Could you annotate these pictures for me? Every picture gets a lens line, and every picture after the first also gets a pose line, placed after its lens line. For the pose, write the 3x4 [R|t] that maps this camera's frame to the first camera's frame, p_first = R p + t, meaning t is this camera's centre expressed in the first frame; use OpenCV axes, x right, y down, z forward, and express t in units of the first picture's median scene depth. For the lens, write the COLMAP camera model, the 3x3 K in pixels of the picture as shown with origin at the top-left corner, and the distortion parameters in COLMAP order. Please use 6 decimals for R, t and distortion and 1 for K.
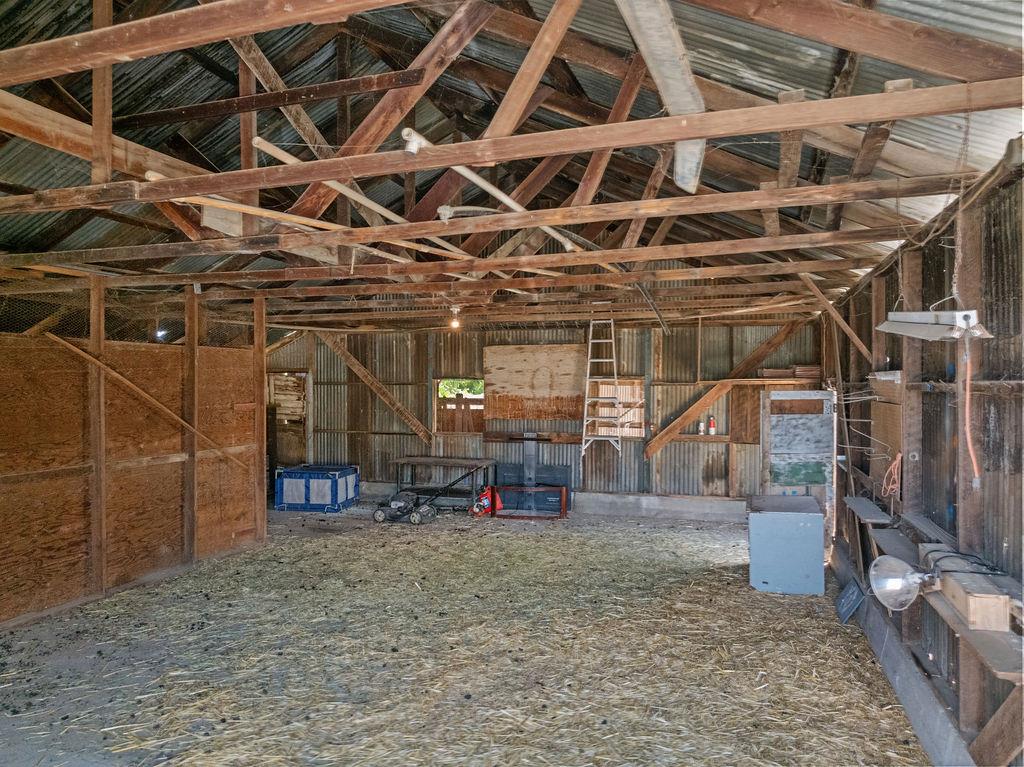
lens RADIAL K [[728.6, 0, 512.9], [0, 728.6, 386.7], [0, 0, 1]] dist [-0.008654, 0.003899]
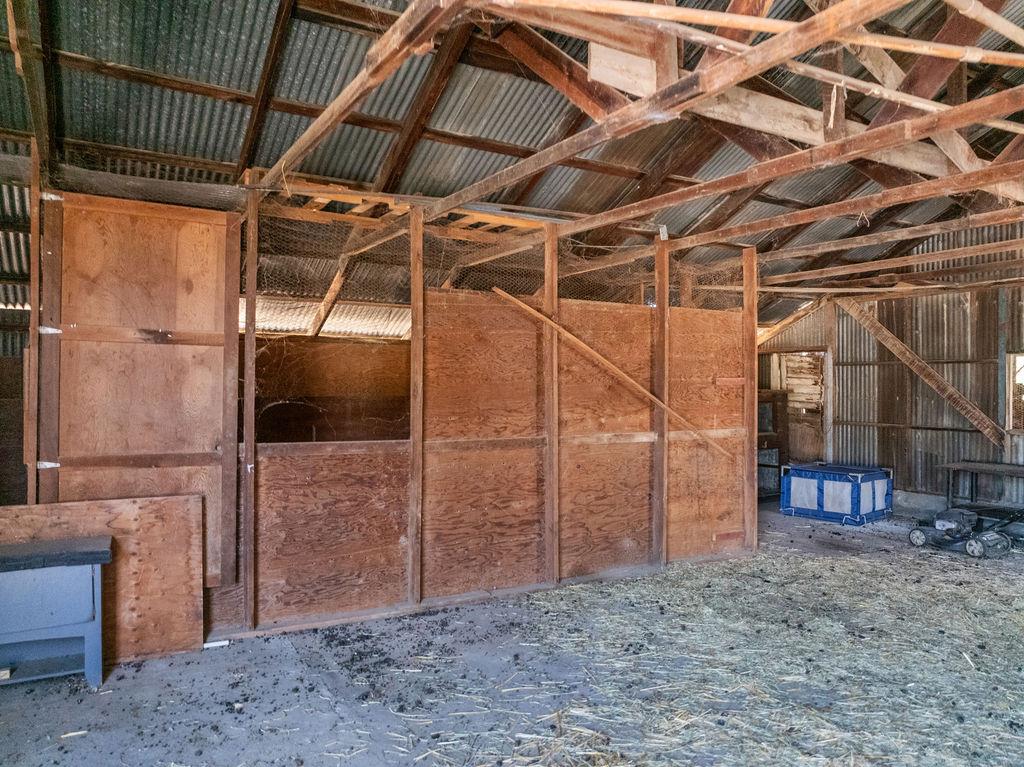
lens RADIAL K [[728.6, 0, 517.6], [0, 728.6, 385.2], [0, 0, 1]] dist [-0.008654, 0.003899]
pose [[0.757608, 0.001846, -0.652707, -0.017676], [-0.006095, 0.999972, -0.004246, 0.043664], [0.652681, 0.007195, 0.757599, 0.271172]]
